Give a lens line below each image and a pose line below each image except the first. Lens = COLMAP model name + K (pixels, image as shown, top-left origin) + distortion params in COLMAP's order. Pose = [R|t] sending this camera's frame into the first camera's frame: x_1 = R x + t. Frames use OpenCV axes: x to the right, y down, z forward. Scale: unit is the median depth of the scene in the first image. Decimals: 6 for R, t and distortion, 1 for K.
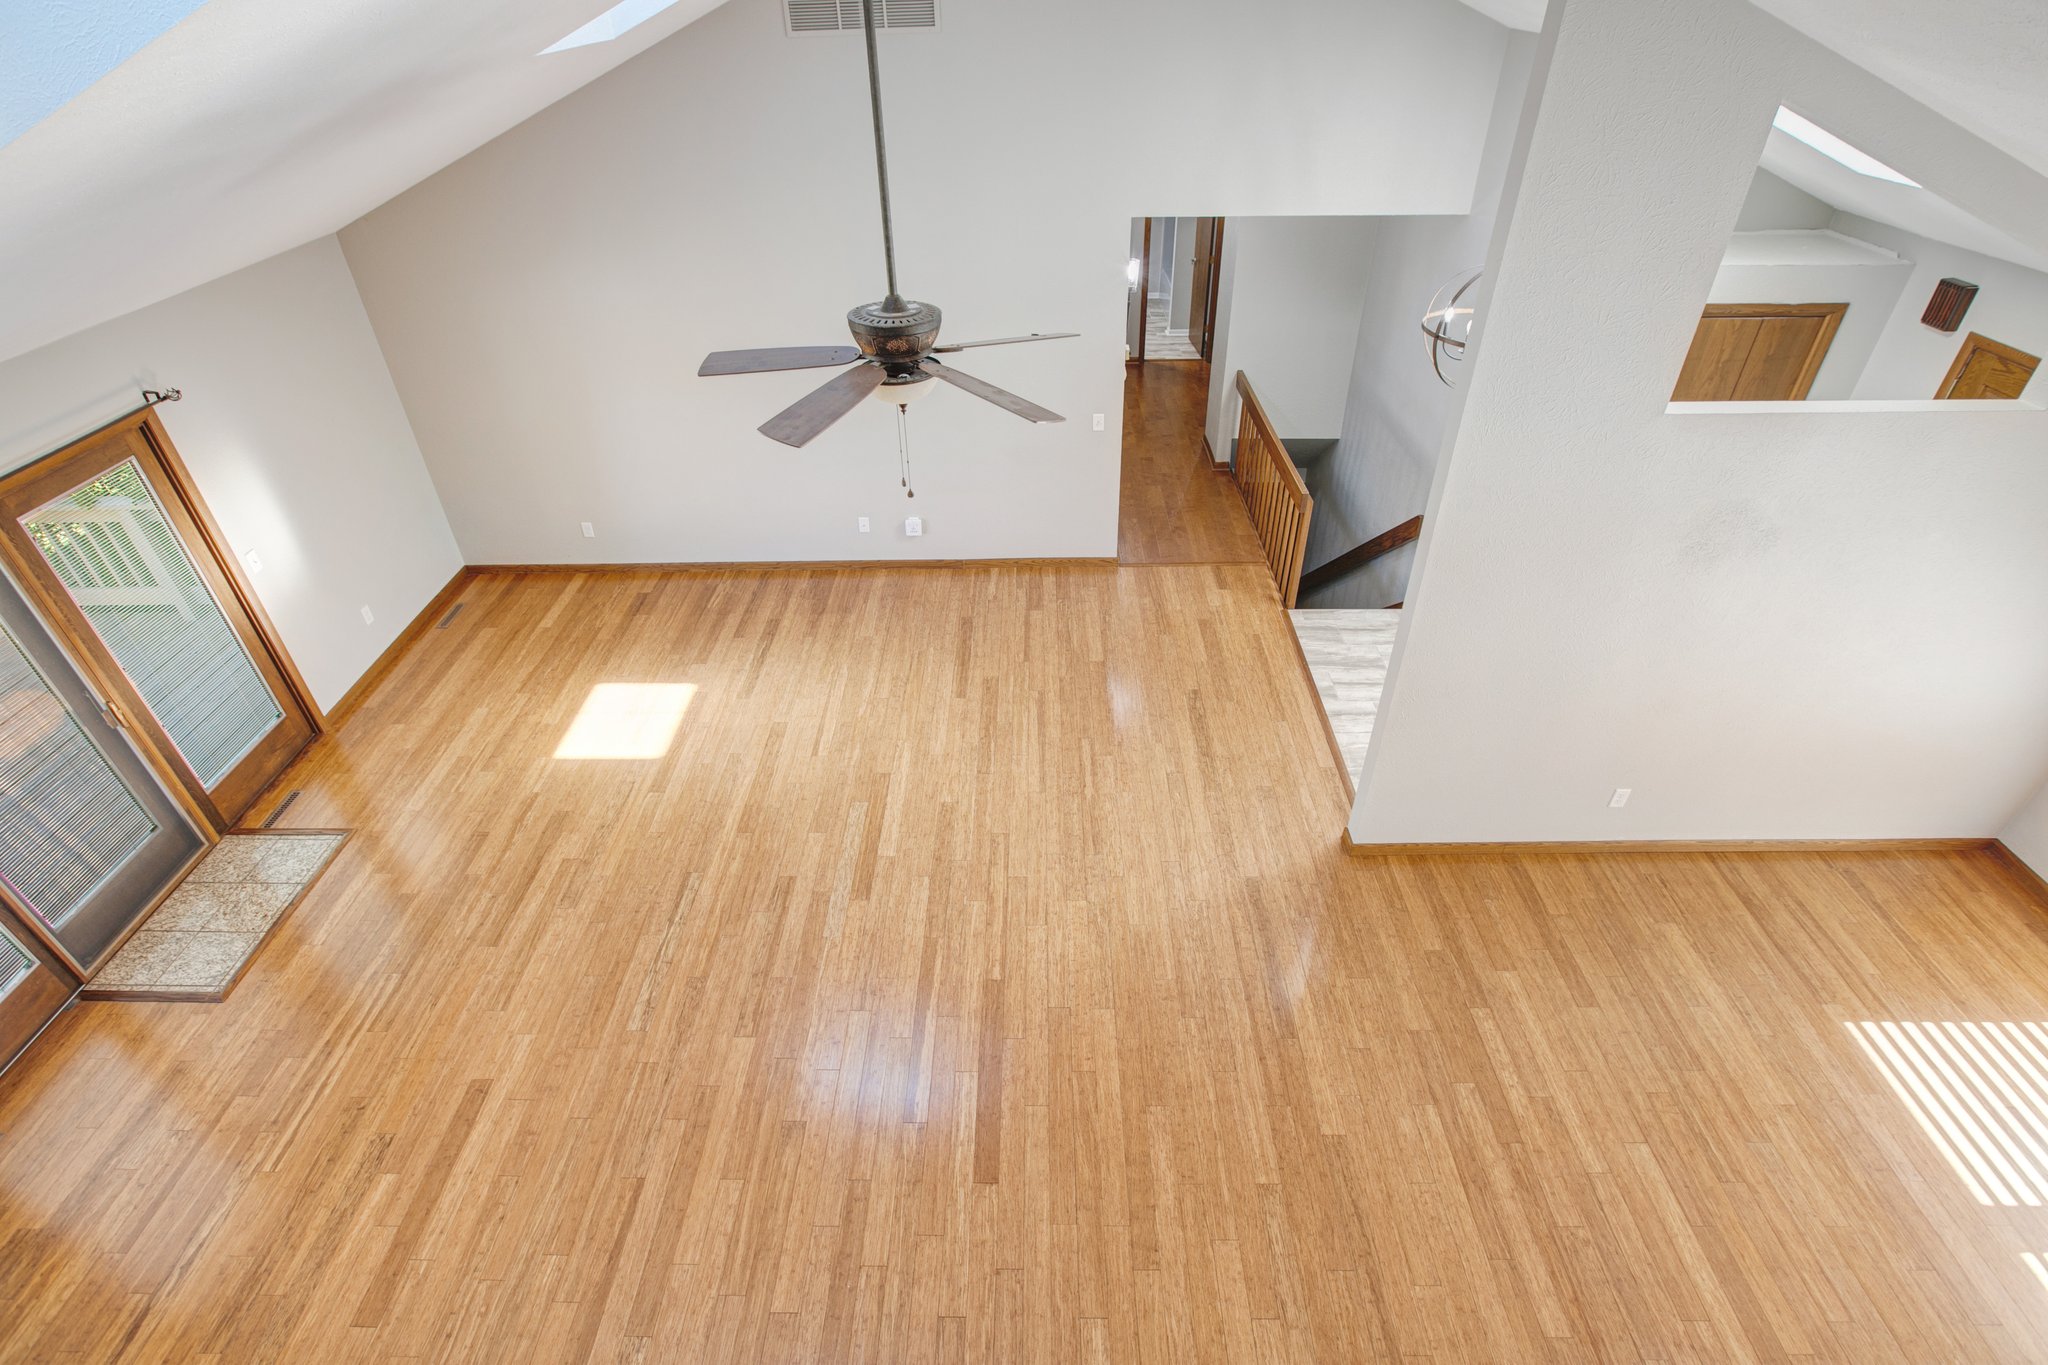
lens RADIAL K [[972.8, 0, 1028.7], [0, 972.8, 671.1], [0, 0, 1]] dist [-0.002331, 0.000008]
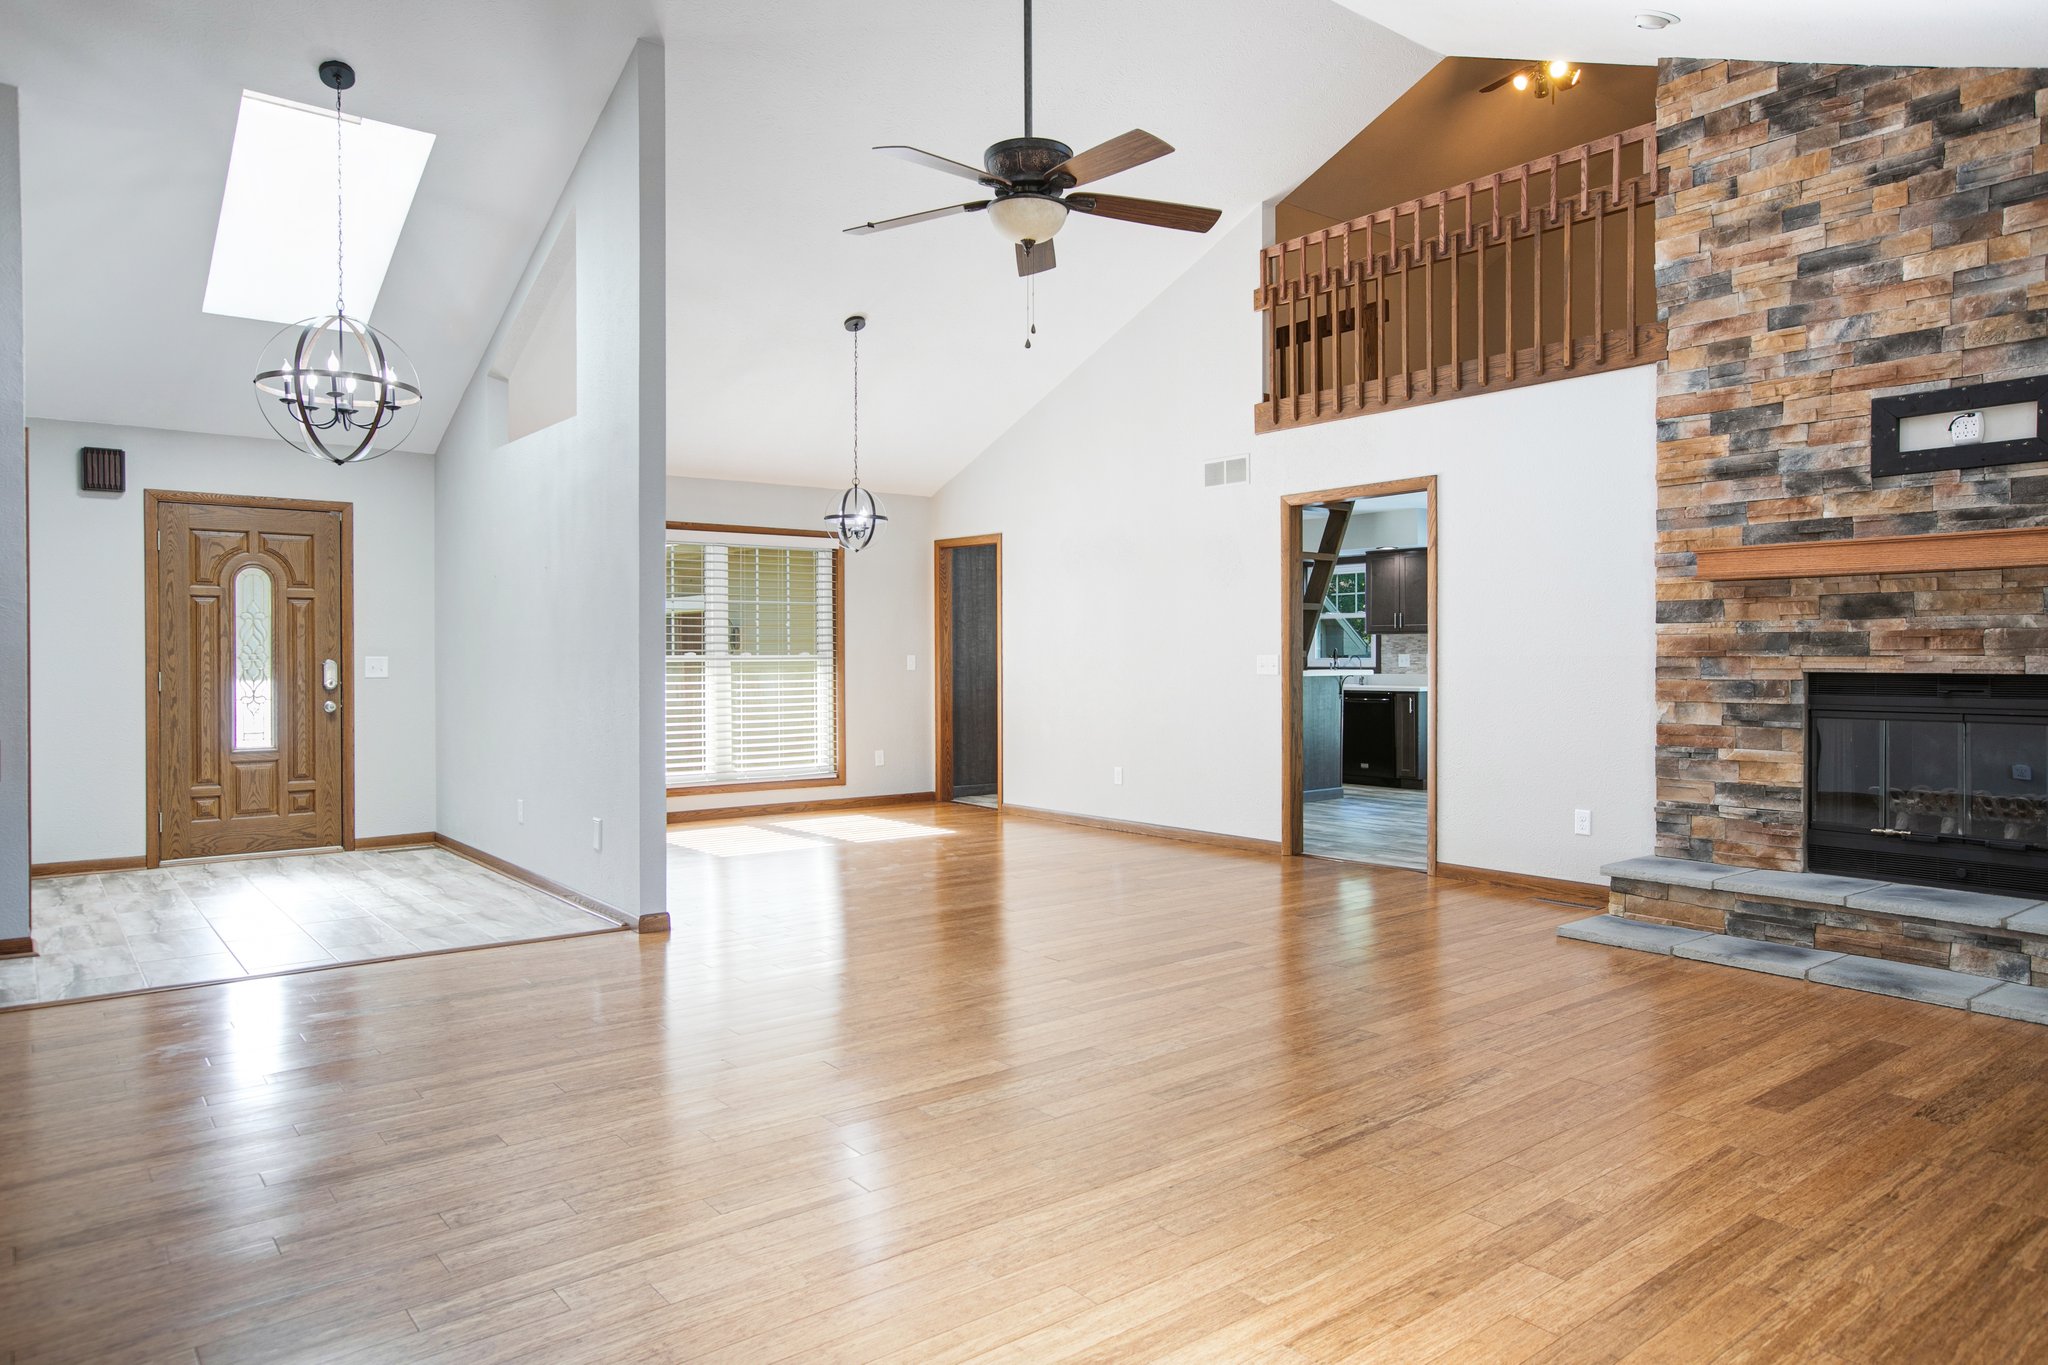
lens RADIAL K [[1285.3, 0, 1027.1], [0, 1285.3, 679.4], [0, 0, 1]] dist [0.028730, 0.001203]
pose [[-0.631218, 0.012326, 0.775507, -0.838525], [0.472768, 0.798764, 0.372110, -0.290772], [-0.614861, 0.601518, -0.510022, 1.423419]]
